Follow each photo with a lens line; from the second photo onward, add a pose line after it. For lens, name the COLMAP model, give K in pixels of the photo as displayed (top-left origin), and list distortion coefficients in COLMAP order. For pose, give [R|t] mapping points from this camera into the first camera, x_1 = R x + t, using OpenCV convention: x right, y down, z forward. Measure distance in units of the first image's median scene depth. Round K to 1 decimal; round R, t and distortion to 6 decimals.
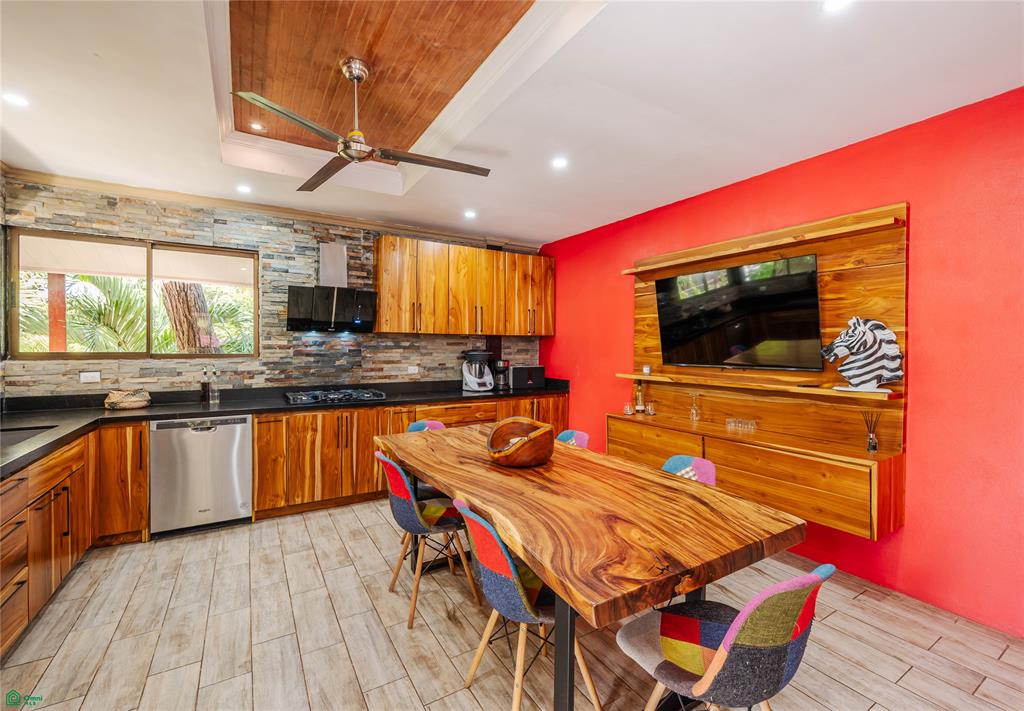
lens RADIAL K [[441.1, 0, 519.0], [0, 441.1, 352.6], [0, 0, 1]] dist [-0.000929, -0.000287]
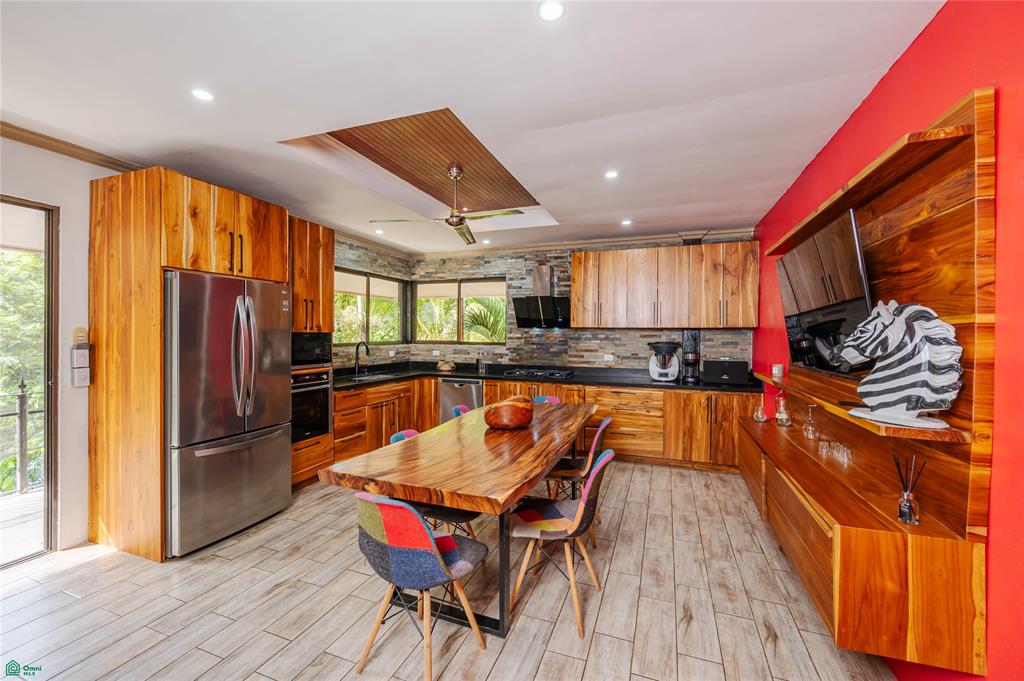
lens RADIAL K [[408.1, 0, 514.4], [0, 408.1, 336.6], [0, 0, 1]] dist [-0.000021, -0.000167]
pose [[0.614054, 0.004918, -0.789248, 0.556280], [-0.012913, 0.999909, -0.003816, -0.012832], [0.789158, 0.012534, 0.614062, 0.136733]]
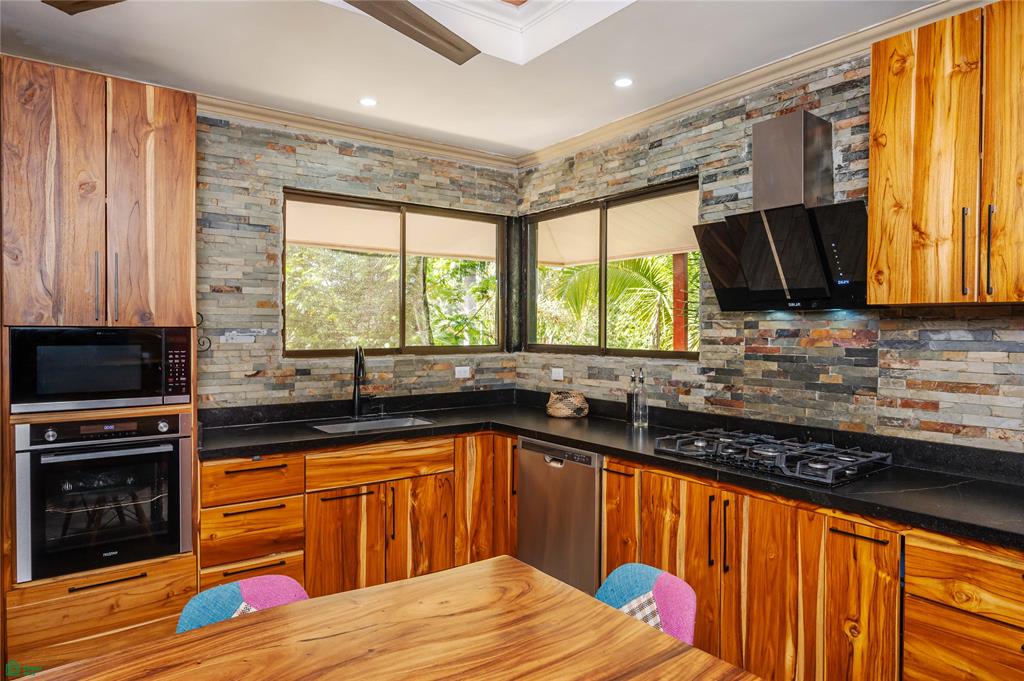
lens RADIAL K [[623.3, 0, 513.2], [0, 623.3, 338.1], [0, 0, 1]] dist [-0.015964, 0.000074]
pose [[0.079254, 0.009893, -0.996805, 0.196525], [-0.013918, 0.999864, 0.008817, -0.019720], [0.996757, 0.013175, 0.079381, 0.682491]]
